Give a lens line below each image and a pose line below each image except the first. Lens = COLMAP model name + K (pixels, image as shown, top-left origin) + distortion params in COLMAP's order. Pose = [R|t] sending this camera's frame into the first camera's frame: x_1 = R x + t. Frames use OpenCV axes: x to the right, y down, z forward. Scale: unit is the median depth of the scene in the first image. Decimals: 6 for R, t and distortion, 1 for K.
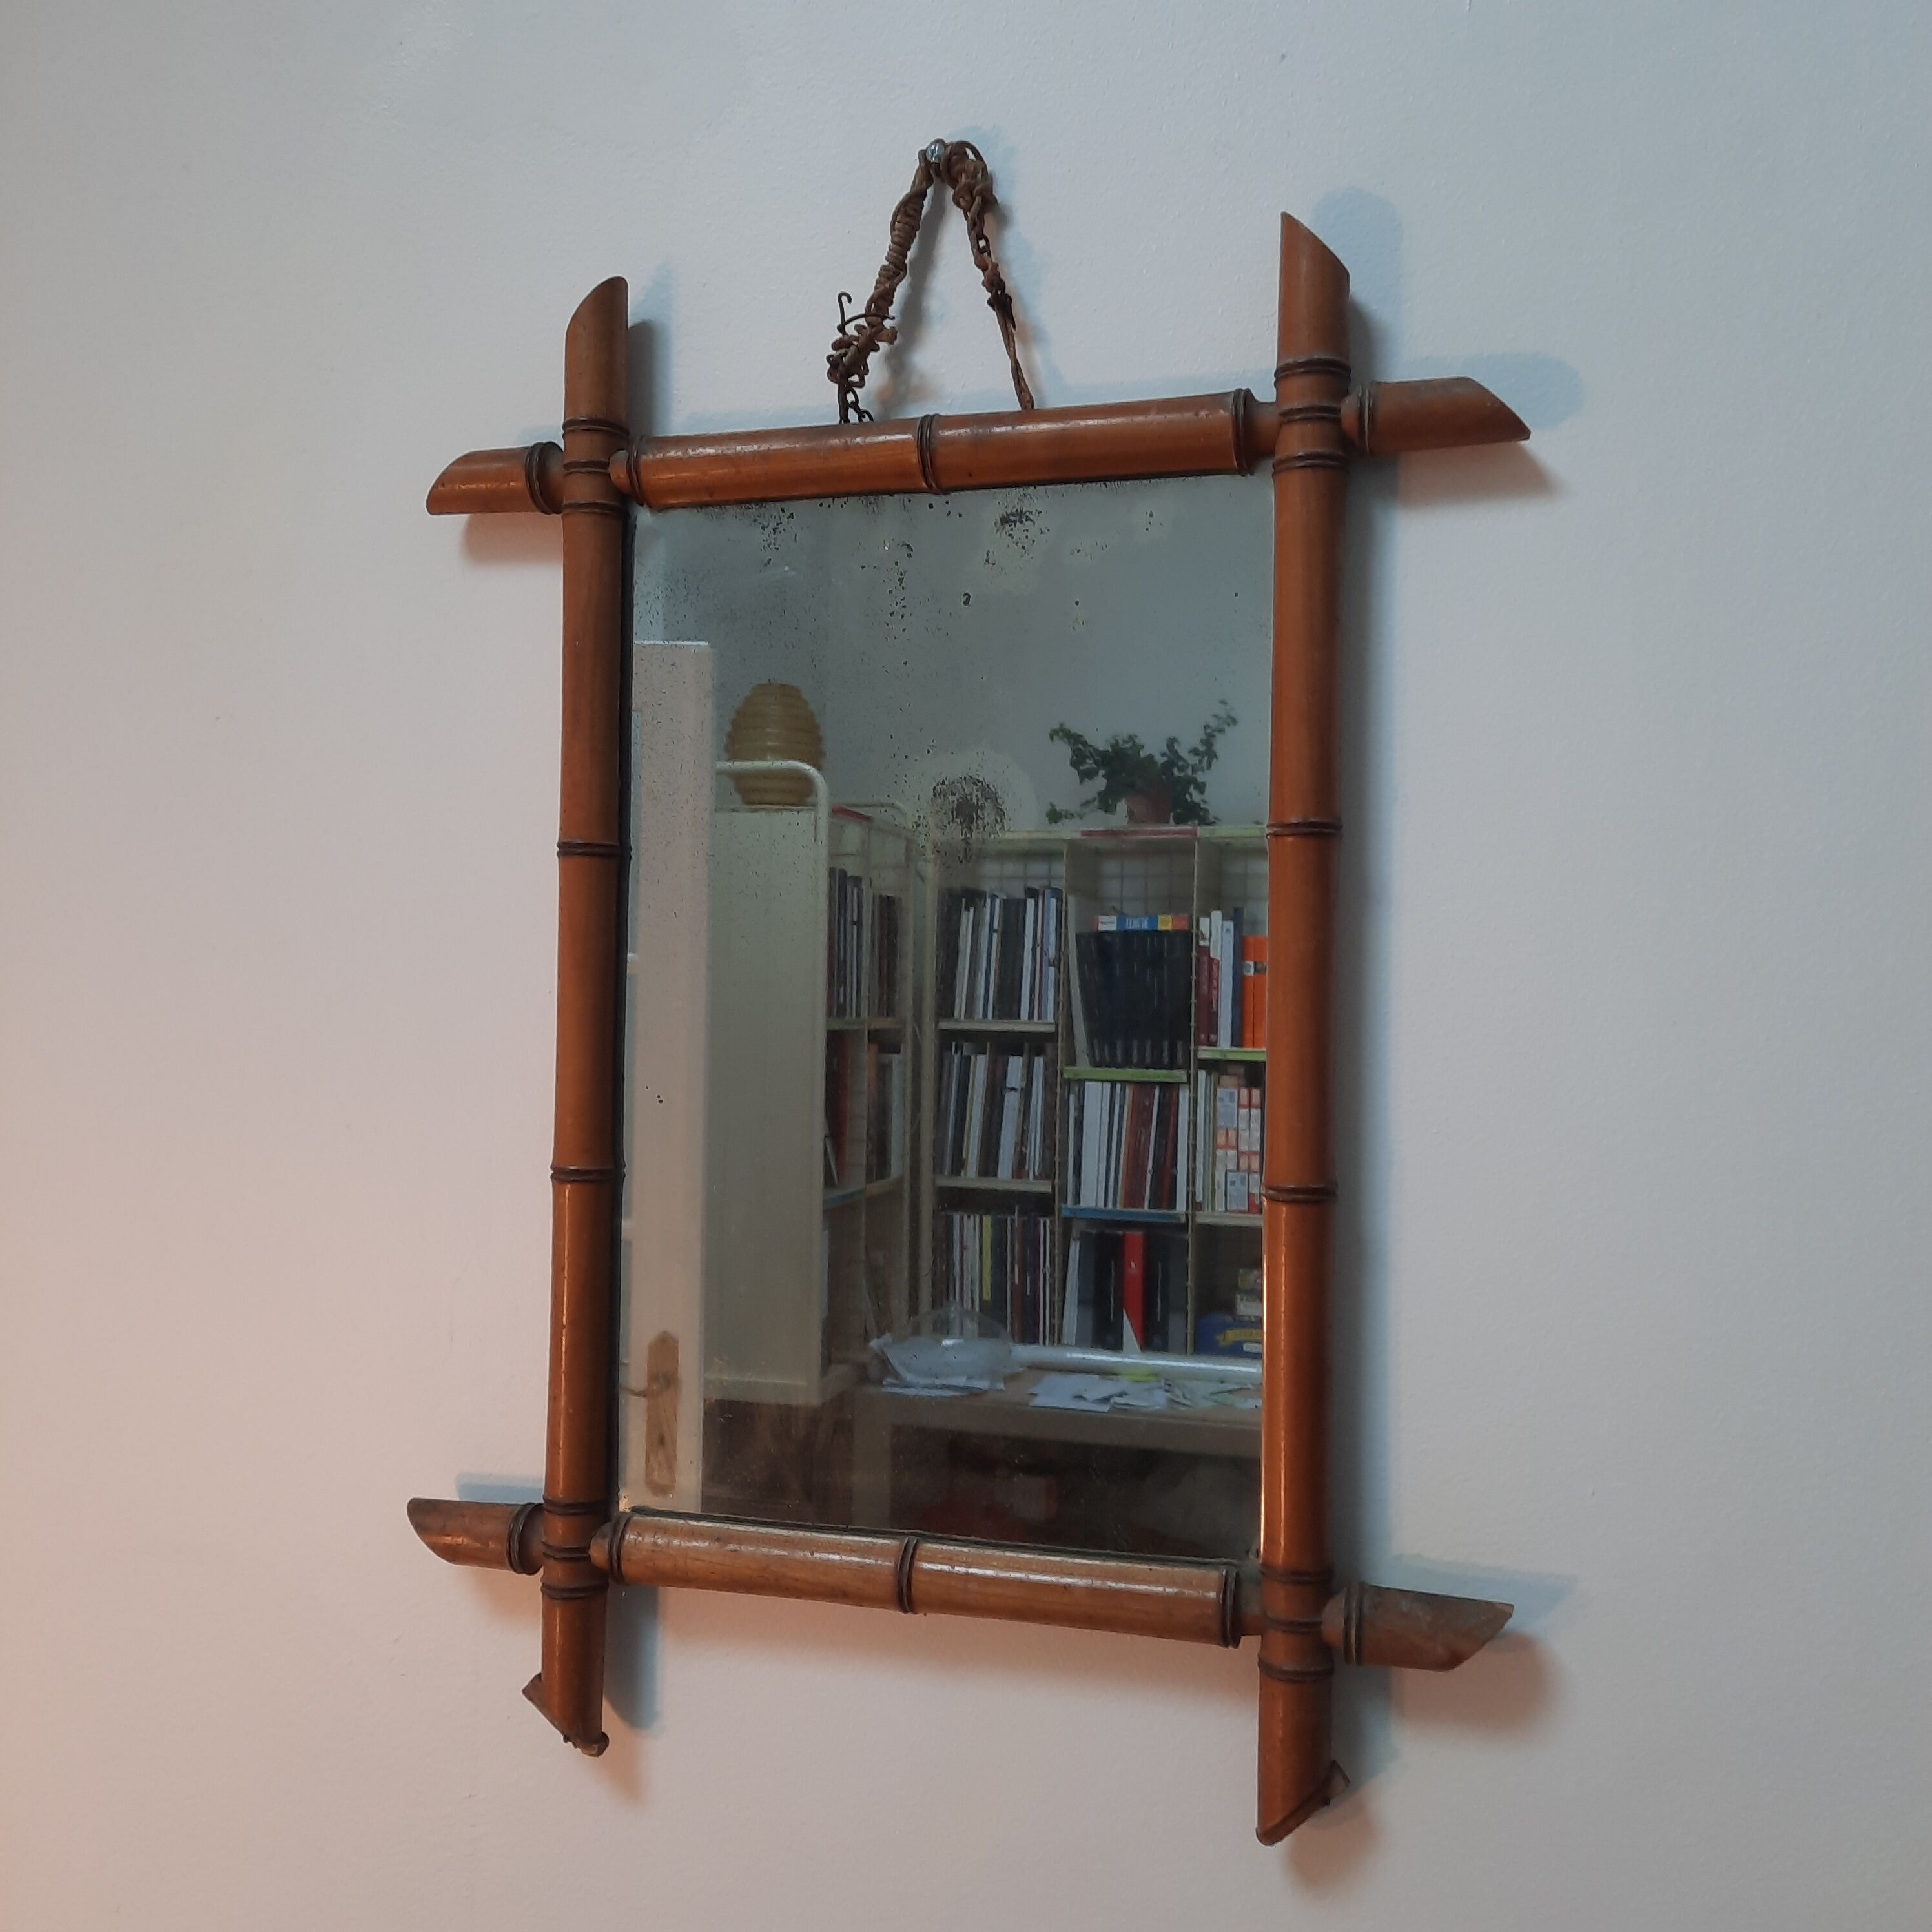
lens RADIAL K [[1911.4, 0, 964.4], [0, 1911.4, 929.0], [0, 0, 1]] dist [0.072073, -0.074915]
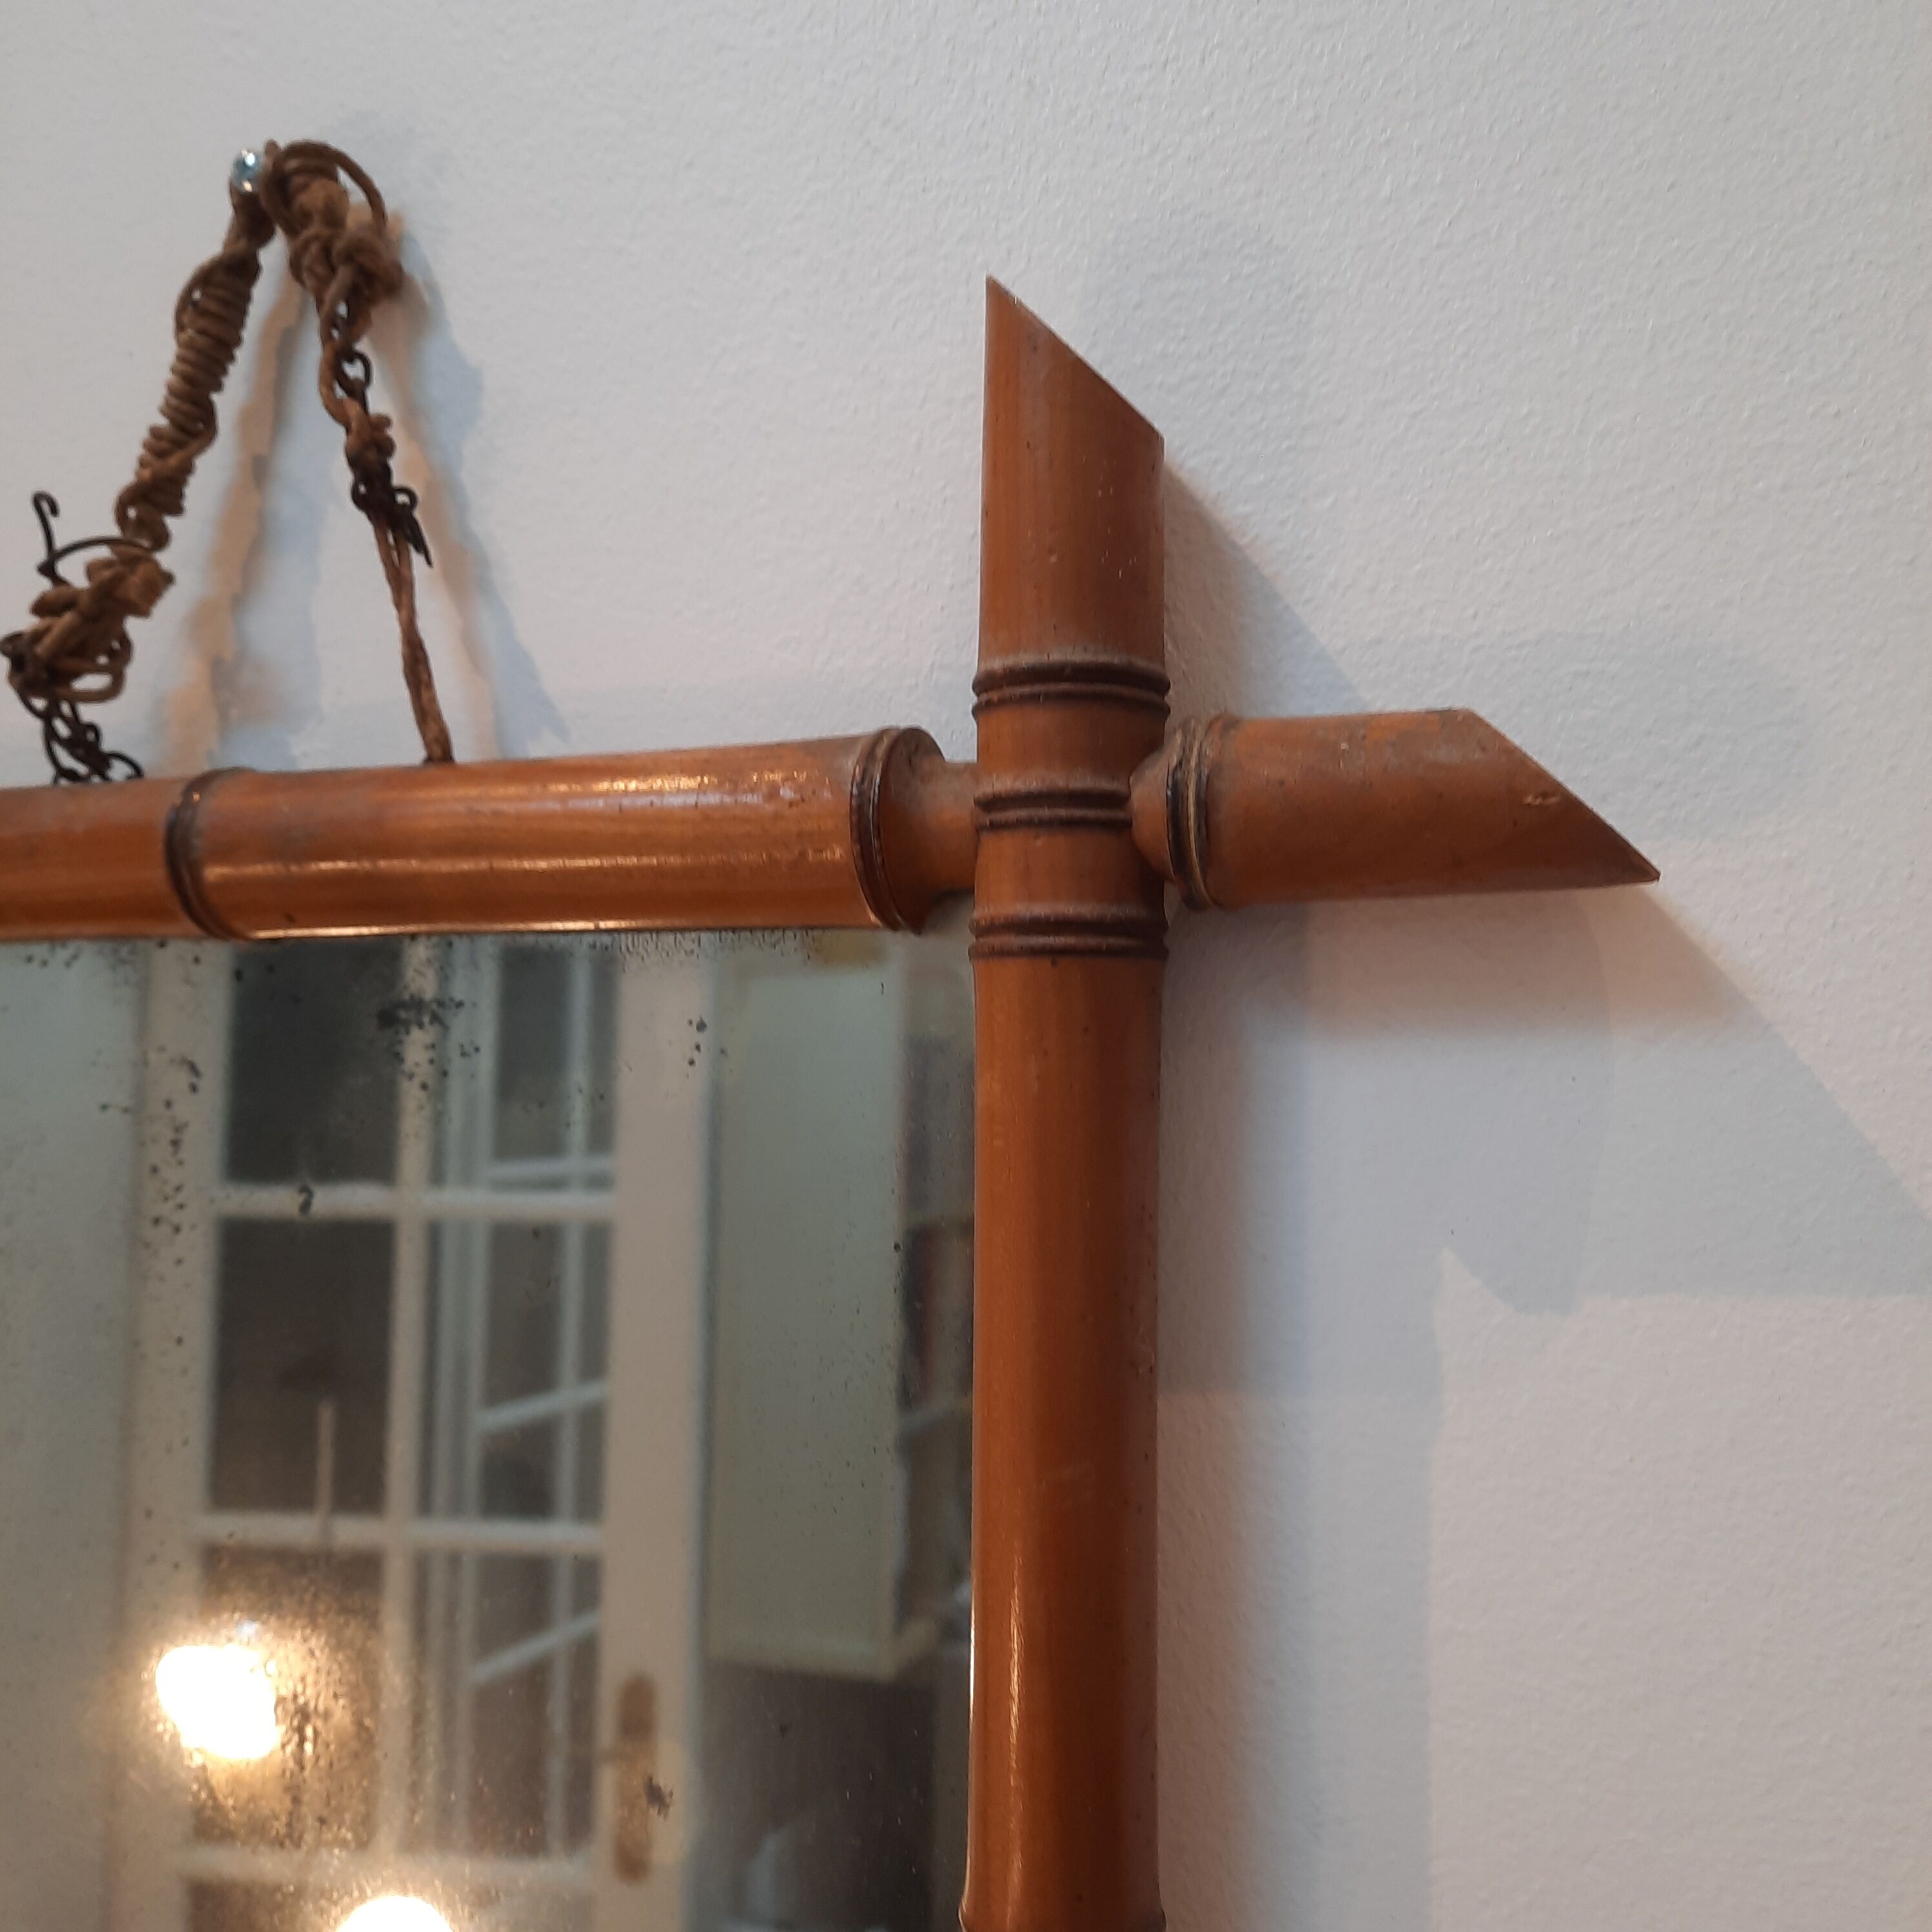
lens RADIAL K [[1911.4, 0, 964.4], [0, 1911.4, 929.0], [0, 0, 1]] dist [0.072073, -0.074915]
pose [[0.995077, -0.002843, -0.099066, 0.188825], [-0.001128, 0.999199, -0.040006, -0.216420], [0.099101, 0.039921, 0.994276, 0.594748]]
